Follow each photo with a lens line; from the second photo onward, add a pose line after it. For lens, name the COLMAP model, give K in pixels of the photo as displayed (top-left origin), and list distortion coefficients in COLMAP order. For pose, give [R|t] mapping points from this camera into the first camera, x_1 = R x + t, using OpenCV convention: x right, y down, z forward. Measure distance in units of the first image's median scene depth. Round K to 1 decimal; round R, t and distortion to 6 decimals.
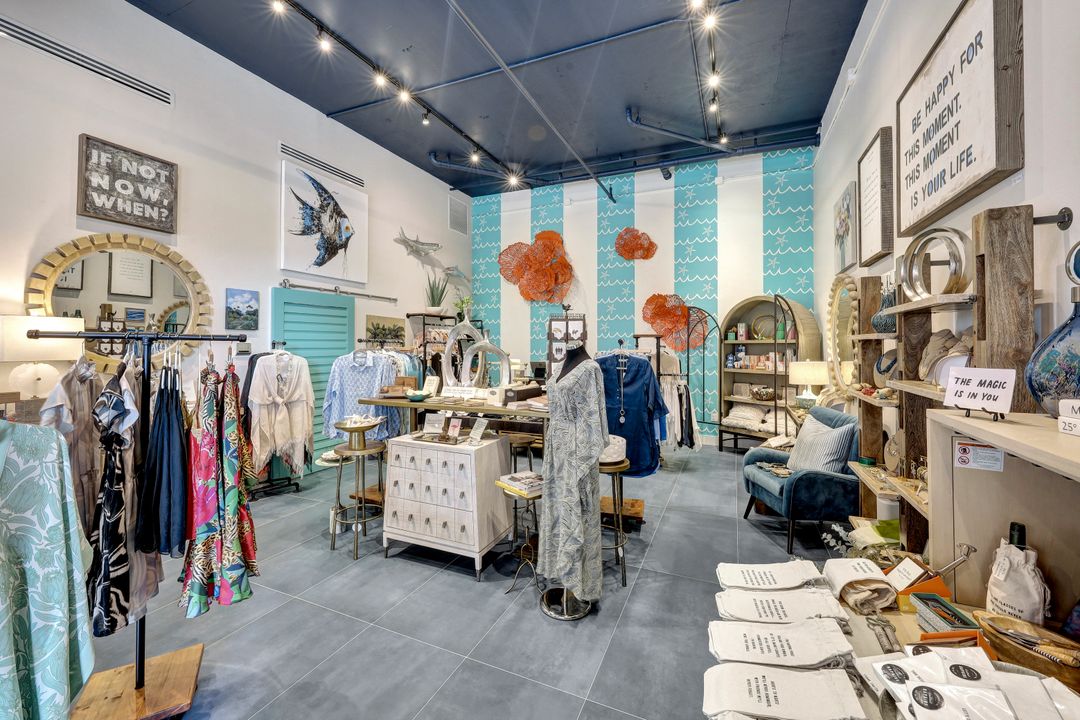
lens RADIAL K [[425.0, 0, 508.8], [0, 425.0, 337.5], [0, 0, 1]] dist [0.000363, -0.000023]
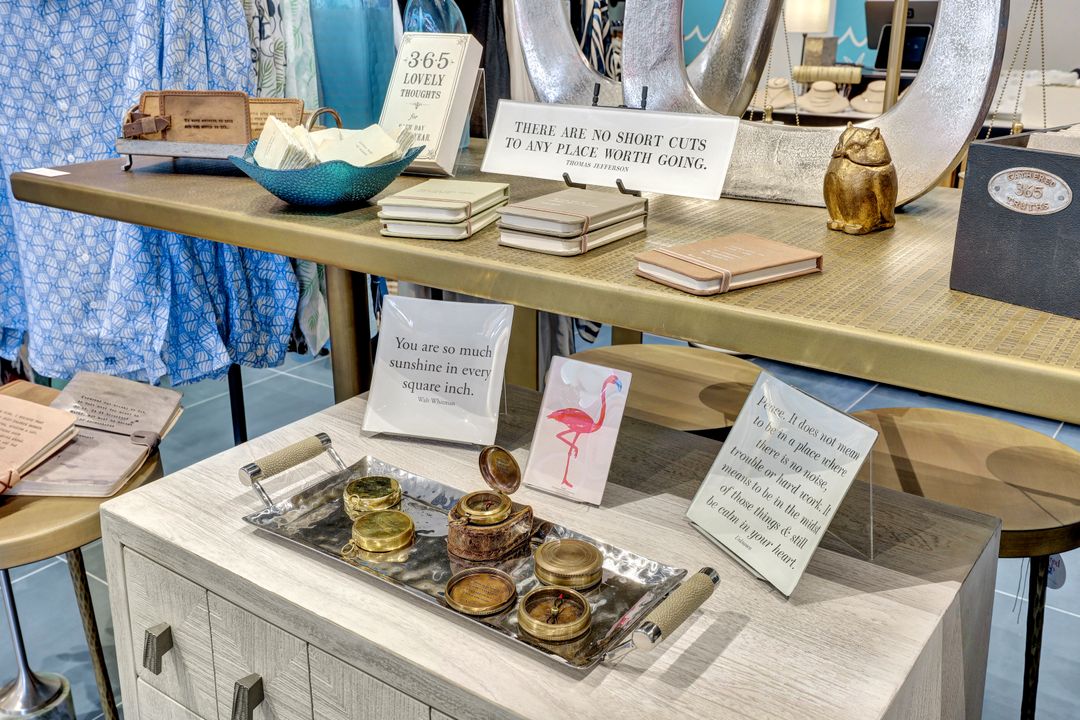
lens RADIAL K [[1014.8, 0, 540.0], [0, 1014.8, 360.0], [0, 0, 1]] dist [-0.012165, -0.010634]
pose [[0.988423, 0.062609, -0.138203, -0.046680], [-0.007683, 0.930373, 0.366533, 0.036536], [0.151529, -0.361228, 0.920084, 0.345983]]
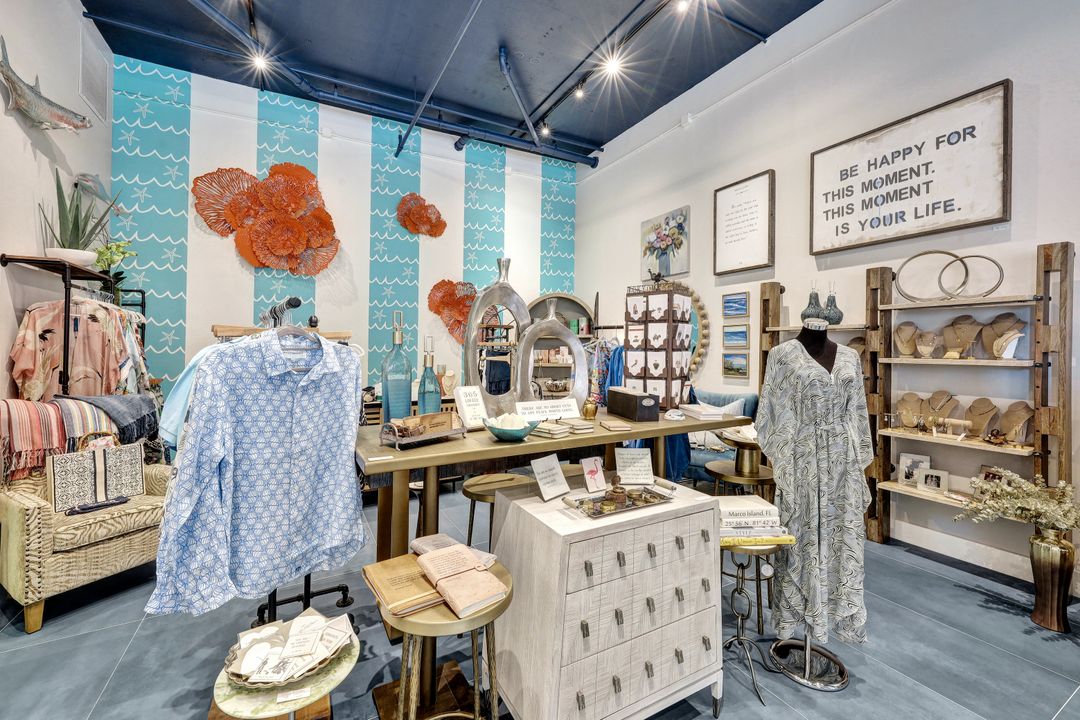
lens RADIAL K [[450.2, 0, 506.4], [0, 450.2, 346.0], [0, 0, 1]] dist [0.000993, -0.000091]
pose [[0.599983, 0.003294, 0.800006, -0.311081], [-0.017614, 0.999804, 0.009093, 0.021349], [-0.799819, -0.019547, 0.599923, 0.359317]]
